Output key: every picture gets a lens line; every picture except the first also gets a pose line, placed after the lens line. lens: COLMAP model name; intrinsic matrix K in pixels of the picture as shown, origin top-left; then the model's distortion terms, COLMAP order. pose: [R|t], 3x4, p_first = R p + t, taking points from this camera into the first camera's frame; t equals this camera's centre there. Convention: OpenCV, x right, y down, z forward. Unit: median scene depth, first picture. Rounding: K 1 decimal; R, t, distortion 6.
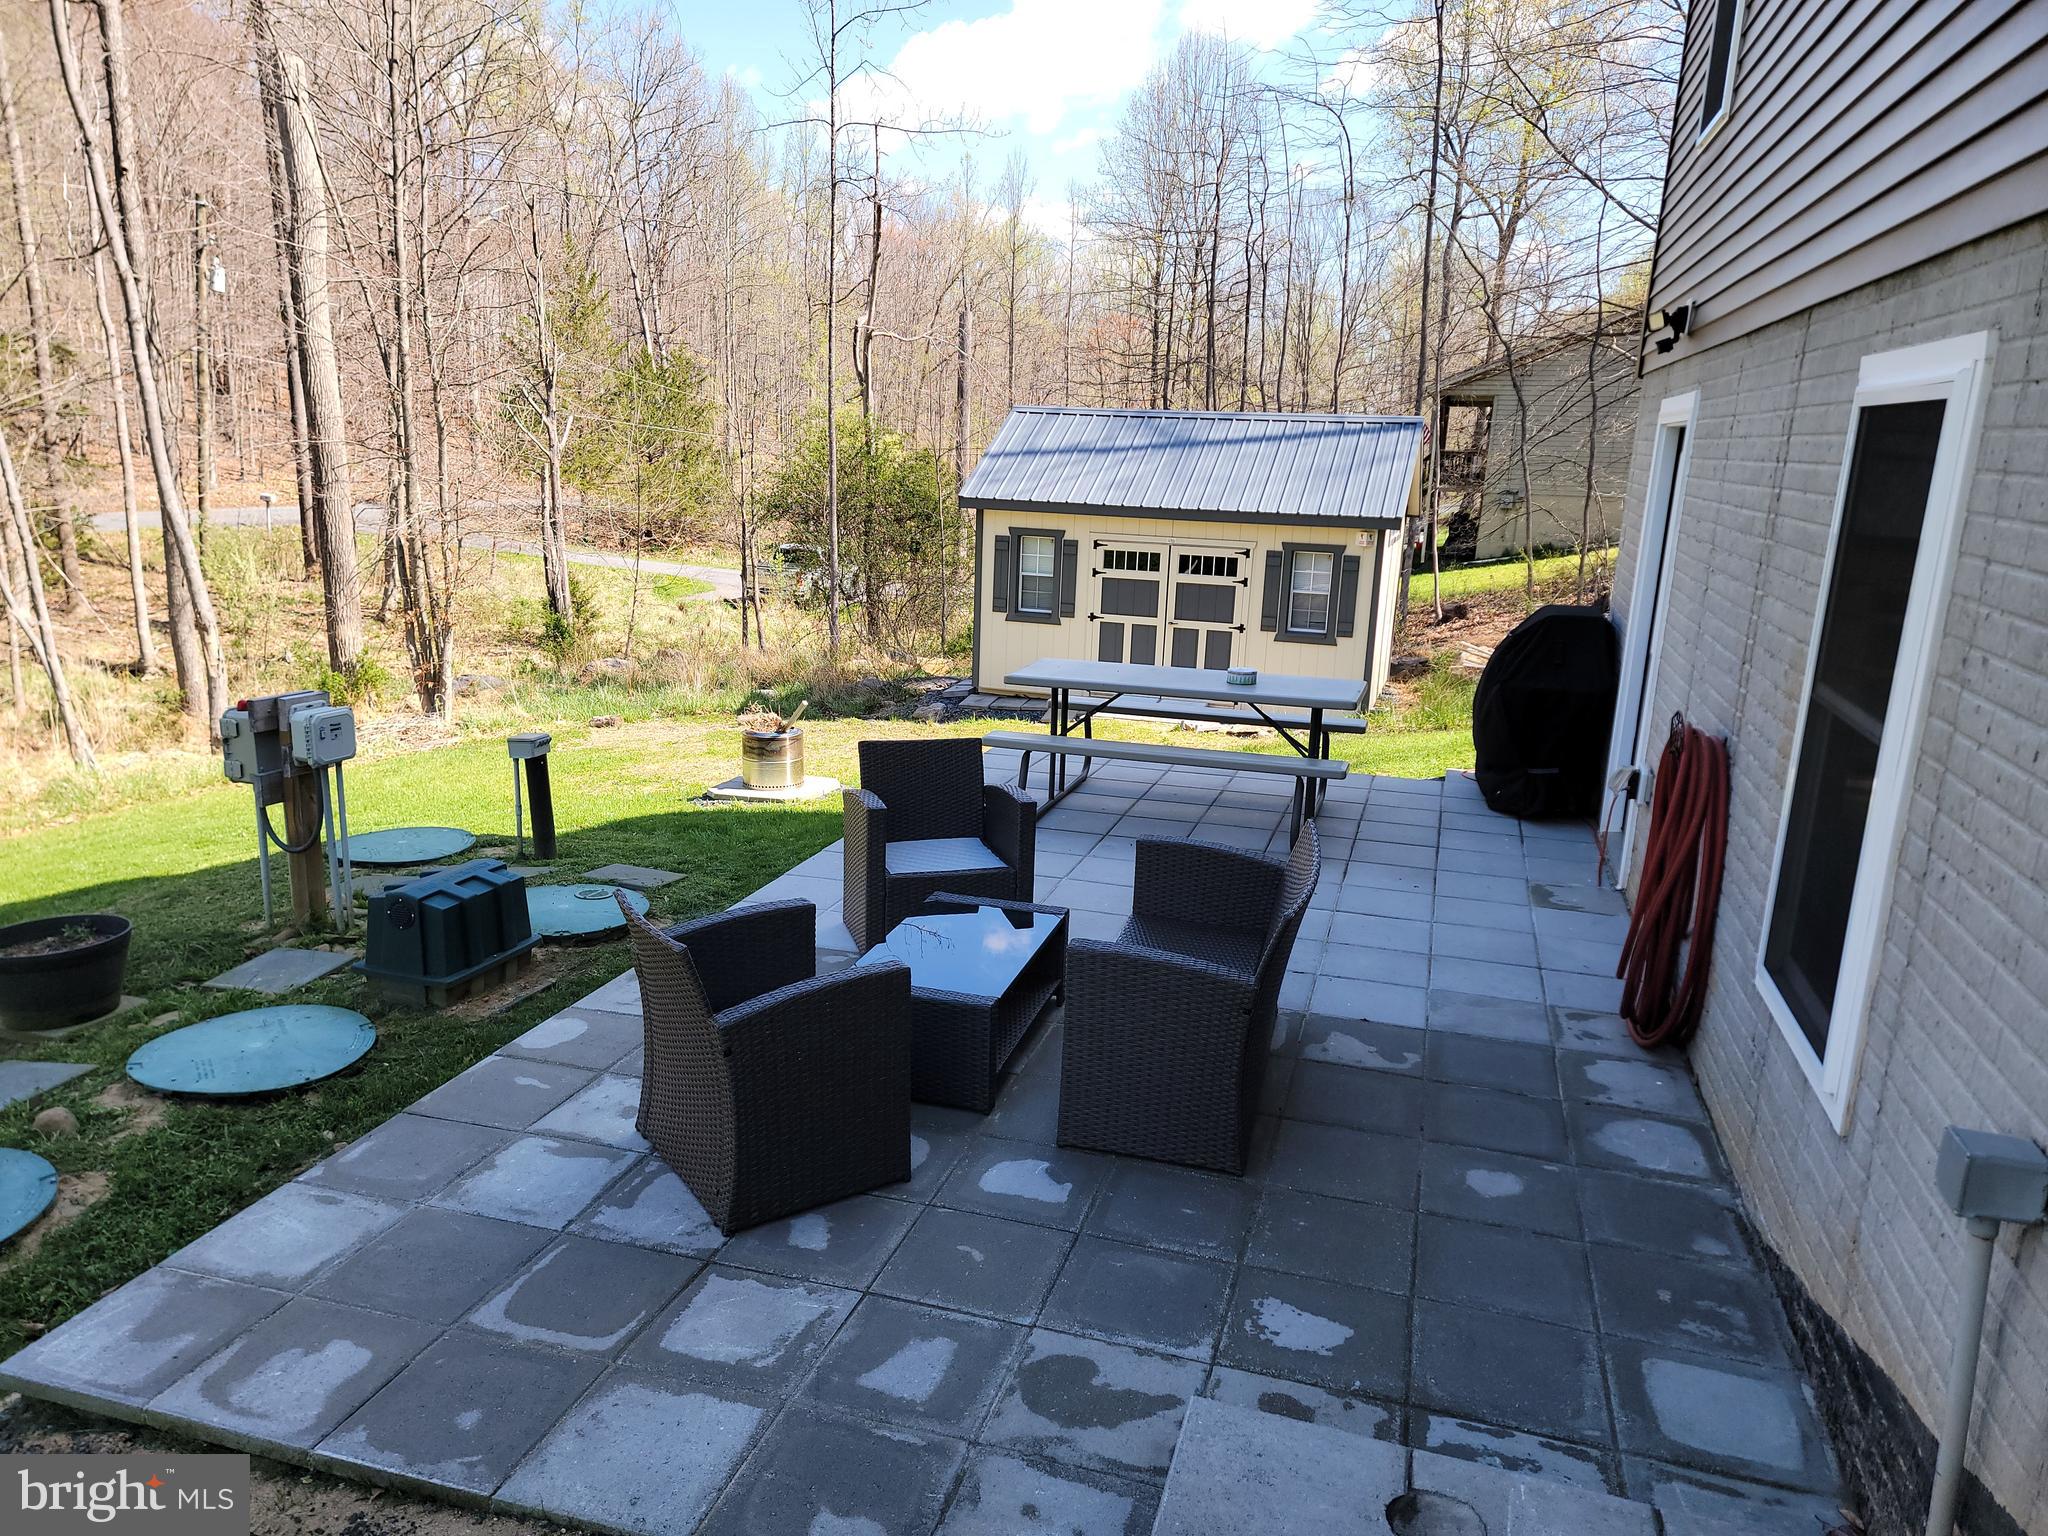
lens RADIAL K [[1397.5, 0, 1024.0], [0, 1397.5, 768.0], [0, 0, 1]] dist [0.072471, 0.000103]
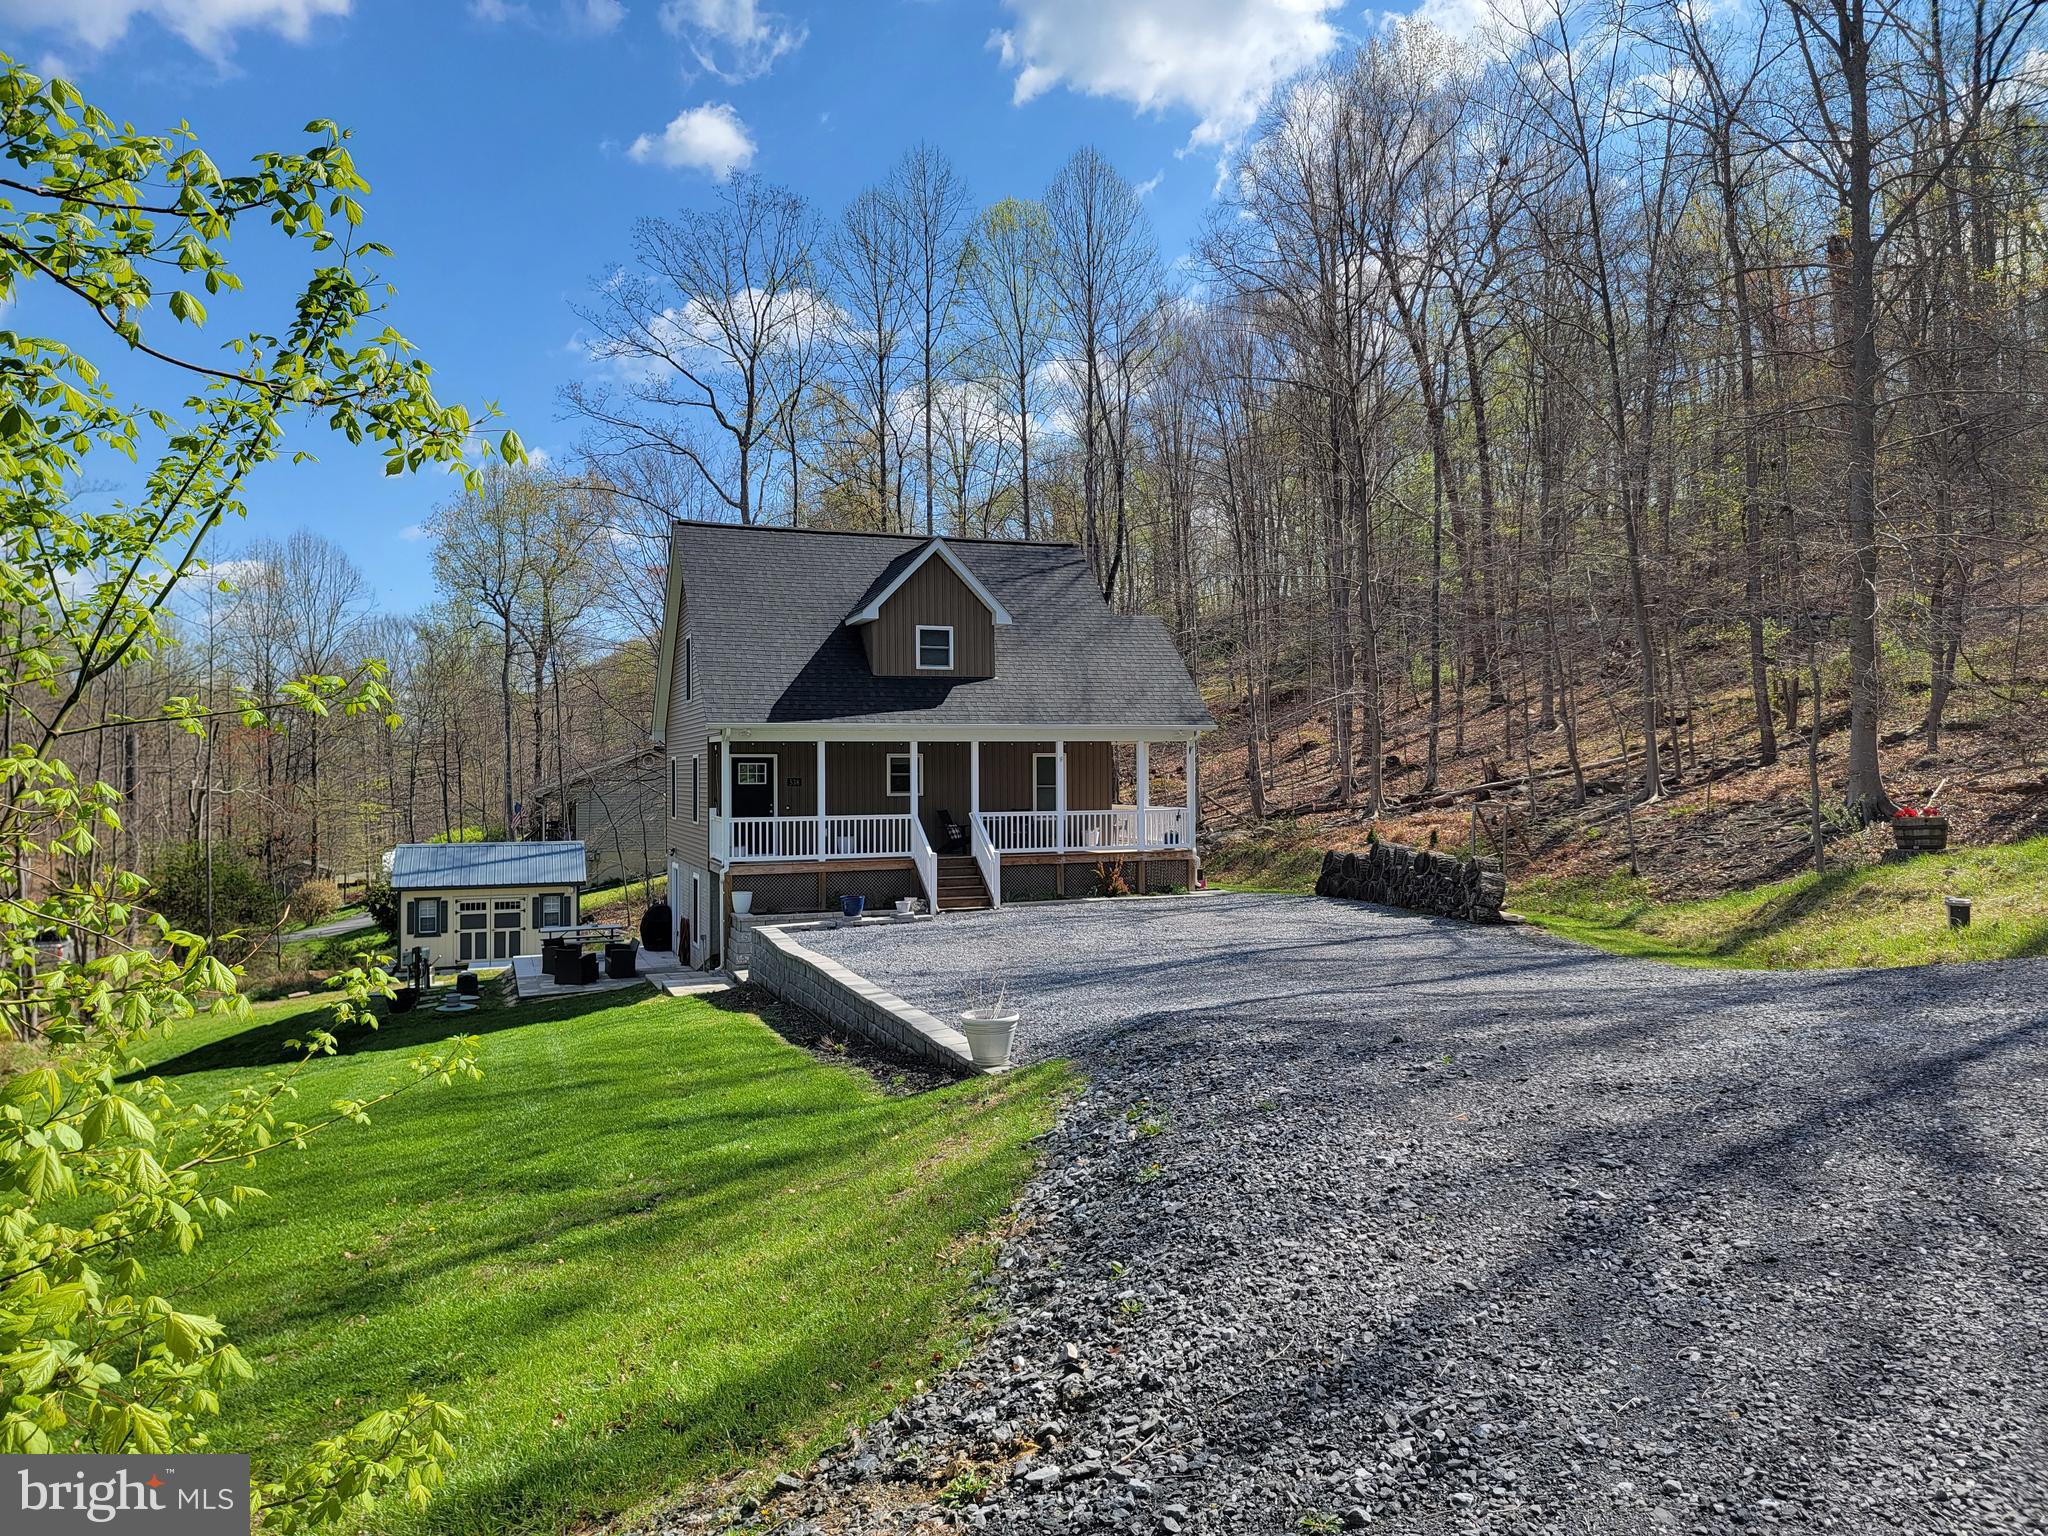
lens RADIAL K [[1397.5, 0, 1024.0], [0, 1397.5, 768.0], [0, 0, 1]] dist [0.072471, 0.000103]
pose [[0.782164, -0.031594, 0.622271, -0.699010], [0.175256, 0.969548, -0.171061, 0.207830], [-0.597917, 0.242855, 0.763883, -1.517596]]
